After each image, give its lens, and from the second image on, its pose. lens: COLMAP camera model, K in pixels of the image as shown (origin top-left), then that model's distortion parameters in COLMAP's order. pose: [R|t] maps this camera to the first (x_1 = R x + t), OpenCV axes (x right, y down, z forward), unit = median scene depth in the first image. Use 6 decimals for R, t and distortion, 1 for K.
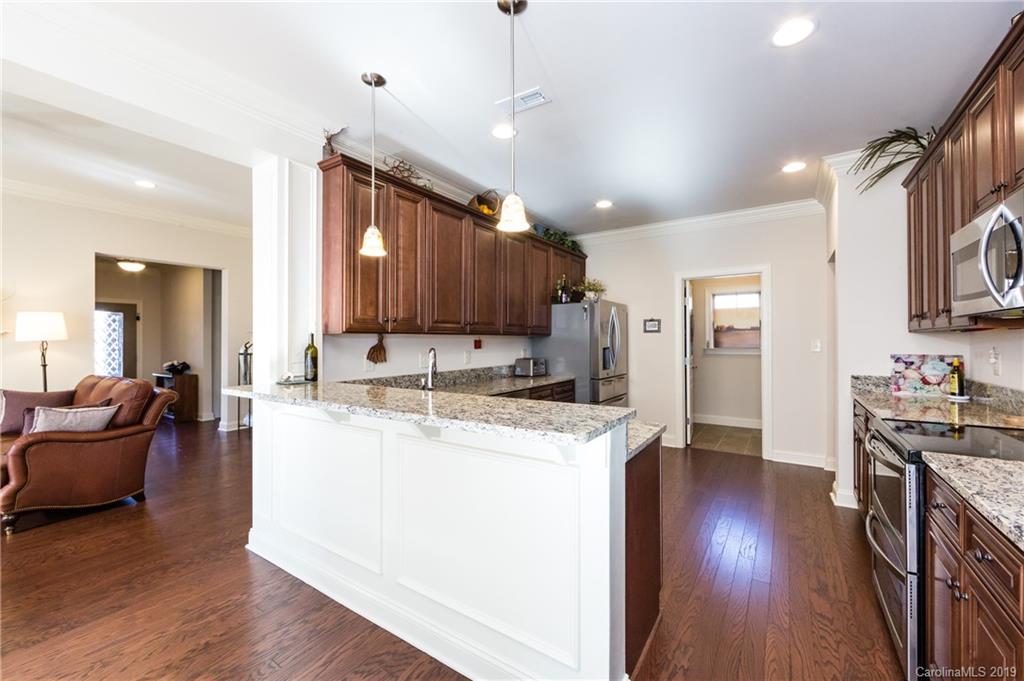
lens RADIAL K [[405.5, 0, 510.4], [0, 405.5, 336.5], [0, 0, 1]] dist [0.000377, 0.000063]
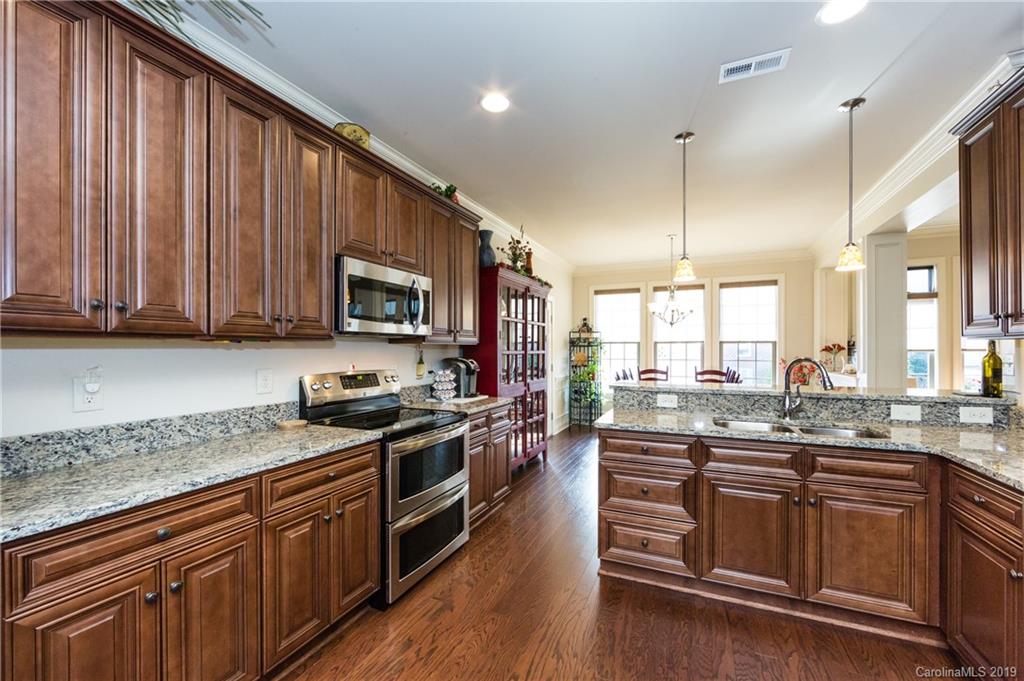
lens RADIAL K [[401.5, 0, 516.4], [0, 401.5, 348.4], [0, 0, 1]] dist [-0.001343, -0.000092]
pose [[-0.984517, 0.005762, -0.175193, 0.354426], [0.008200, 0.999879, -0.013194, 0.006470], [0.175095, -0.014426, -0.984446, 0.928660]]
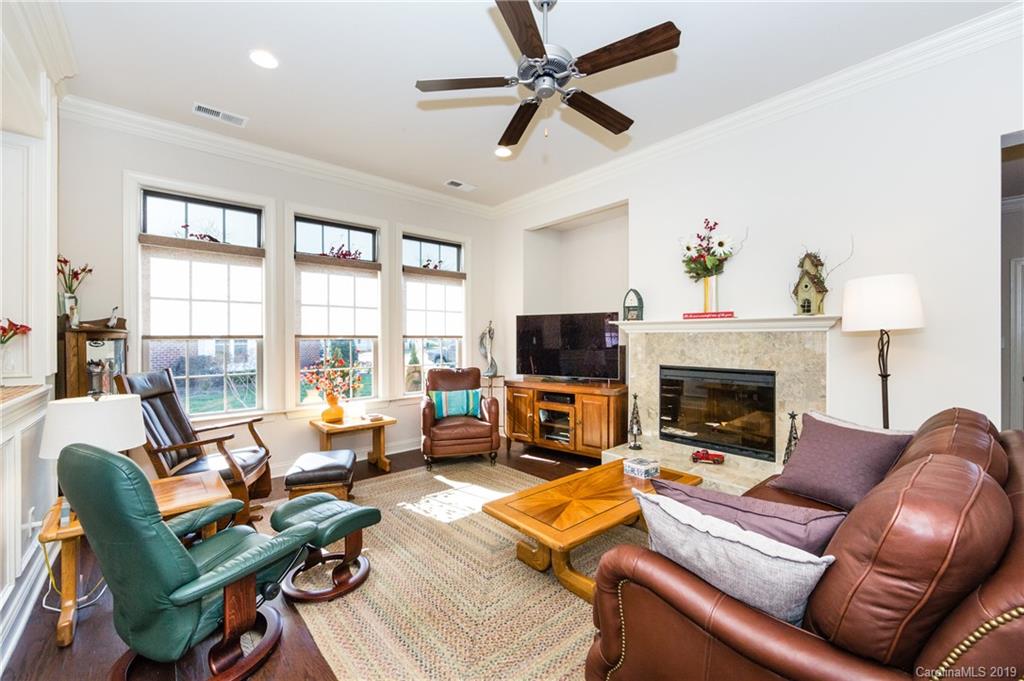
lens RADIAL K [[407.4, 0, 507.6], [0, 407.4, 340.0], [0, 0, 1]] dist [-0.001064, 0.000052]
pose [[-0.260030, 0.008983, -0.965559, -0.469061], [0.012121, 0.999908, 0.006039, 0.013929], [0.965525, -0.010133, -0.260115, 0.628576]]
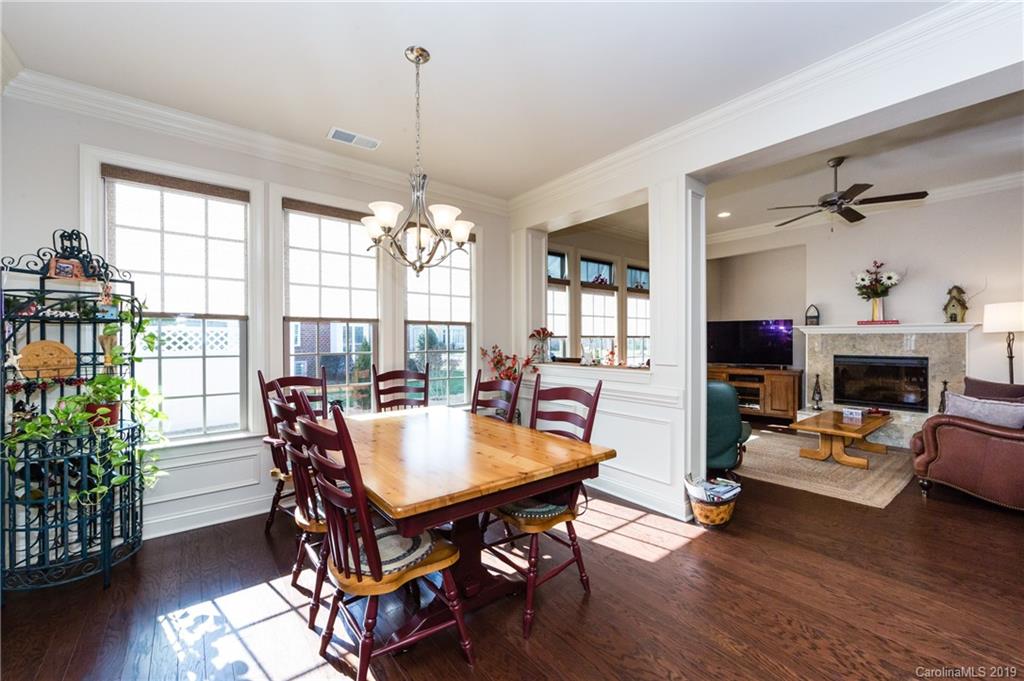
lens RADIAL K [[408.4, 0, 512.0], [0, 408.4, 340.5], [0, 0, 1]] dist [0.000922, 0.000152]
pose [[-0.295258, 0.008773, -0.955377, 0.147337], [0.013988, 0.999890, 0.004858, 0.009364], [0.955315, -0.011929, -0.295348, 0.134306]]
